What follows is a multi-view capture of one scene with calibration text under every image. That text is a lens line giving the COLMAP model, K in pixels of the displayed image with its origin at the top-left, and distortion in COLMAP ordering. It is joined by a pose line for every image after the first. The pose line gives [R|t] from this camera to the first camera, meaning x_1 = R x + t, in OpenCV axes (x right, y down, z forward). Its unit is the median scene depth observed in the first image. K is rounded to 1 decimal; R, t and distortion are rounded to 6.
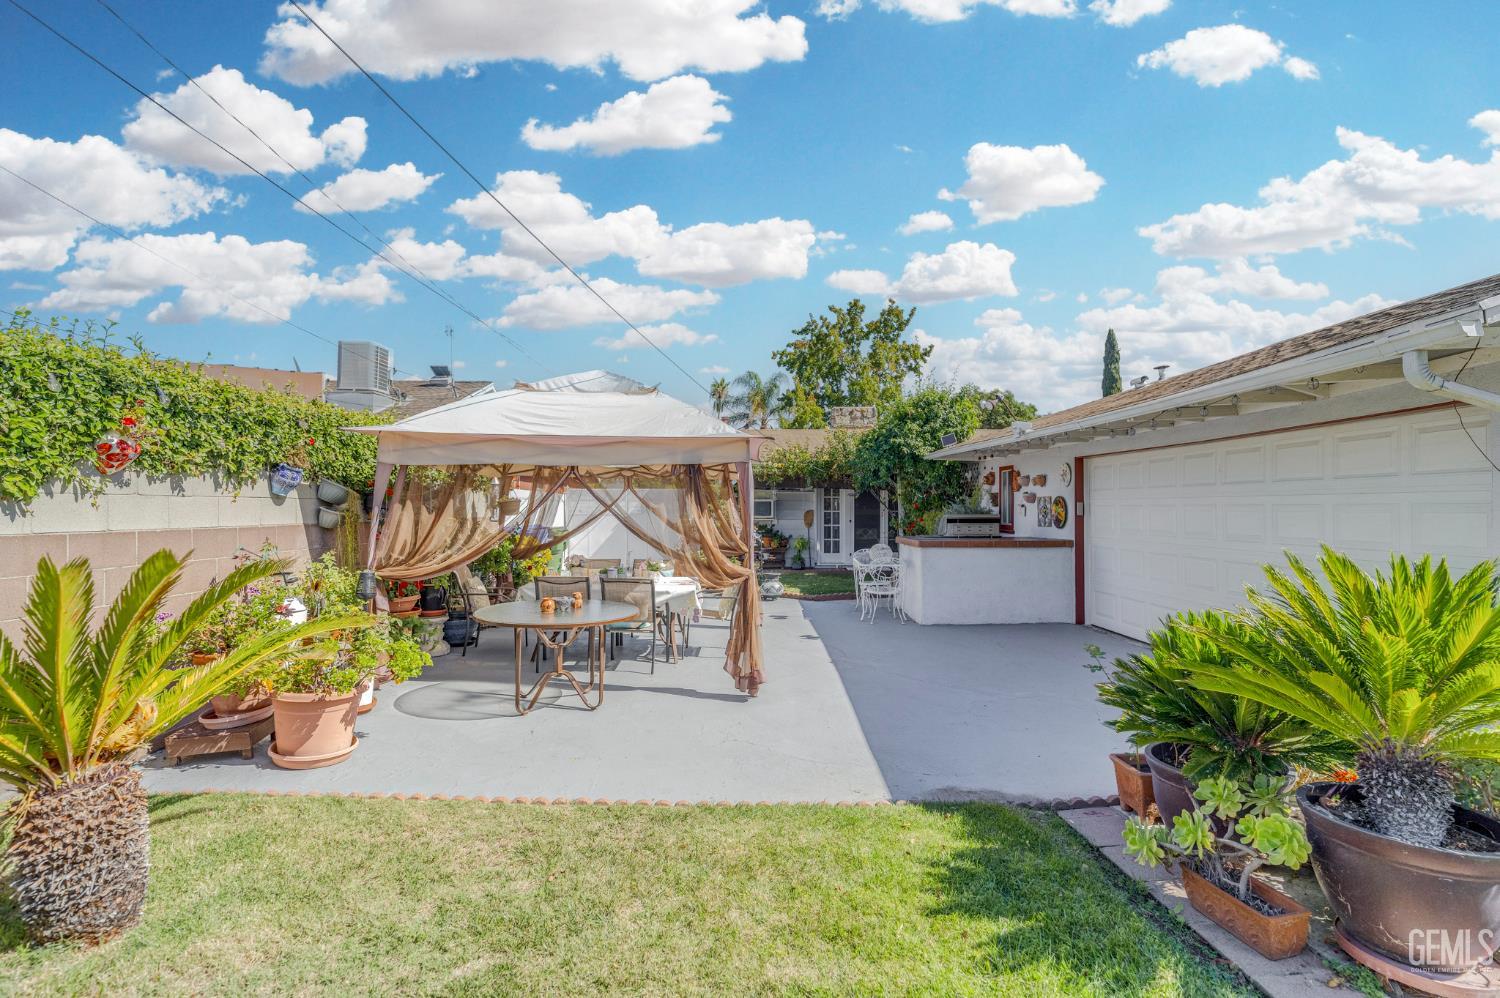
lens RADIAL K [[711.3, 0, 750.0], [0, 711.3, 499.0], [0, 0, 1]] dist [-0.002423, 0.000739]
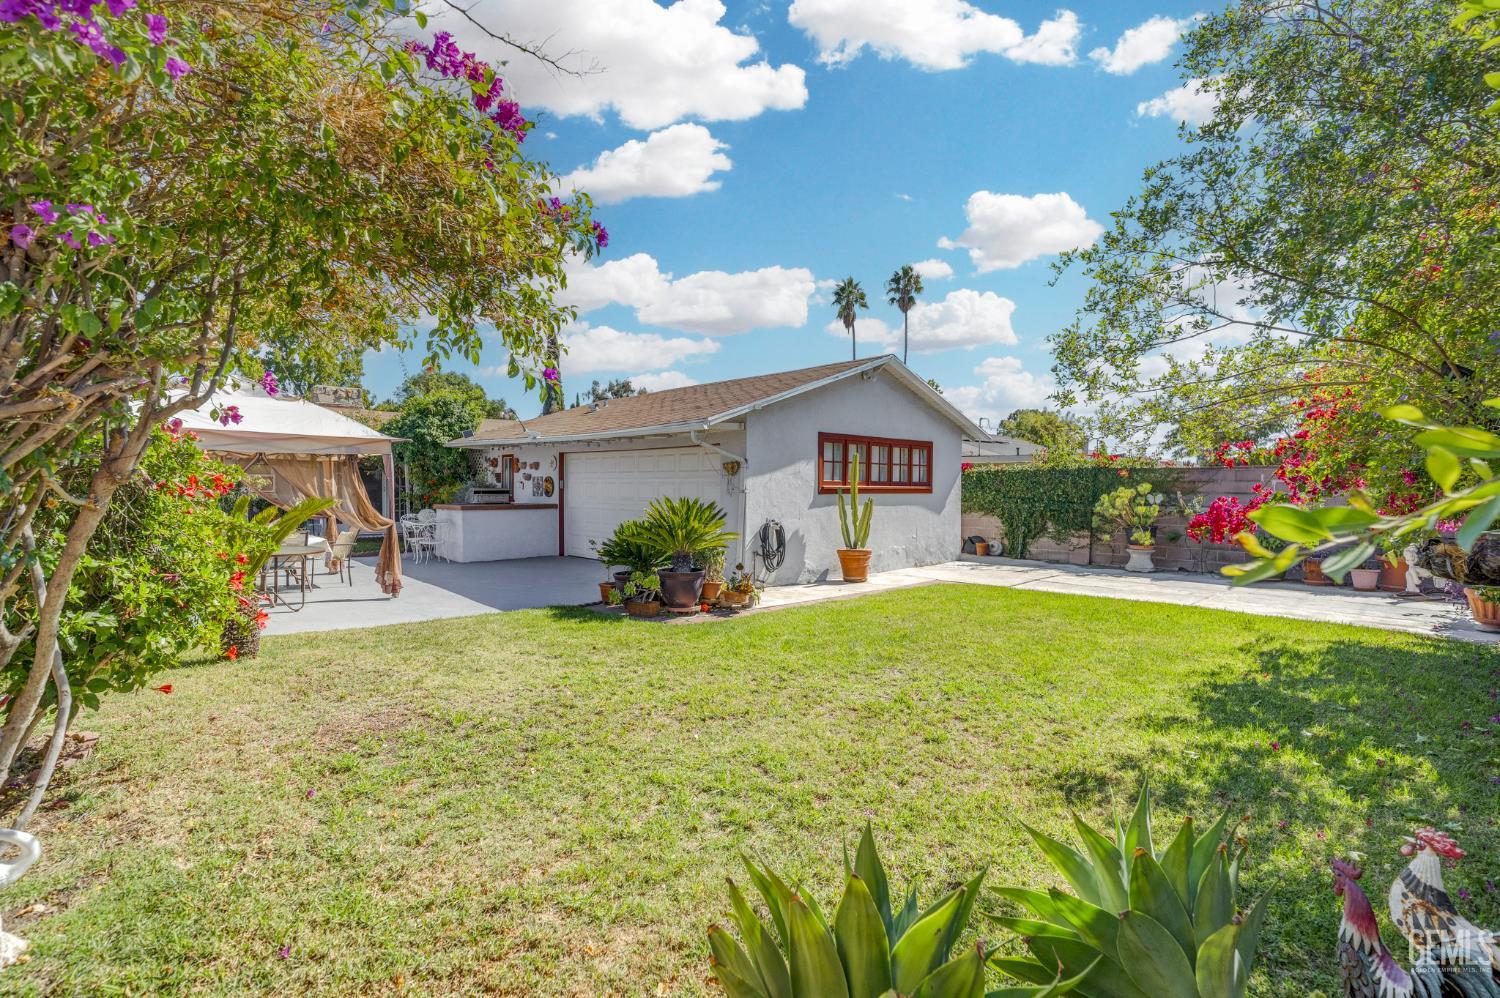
lens RADIAL K [[711.3, 0, 750.0], [0, 711.3, 499.0], [0, 0, 1]] dist [-0.002423, 0.000739]
pose [[0.731973, -0.008717, 0.681278, -0.281461], [-0.013361, 0.999542, 0.027144, -0.002360], [-0.681202, -0.028971, 0.731522, -0.412369]]
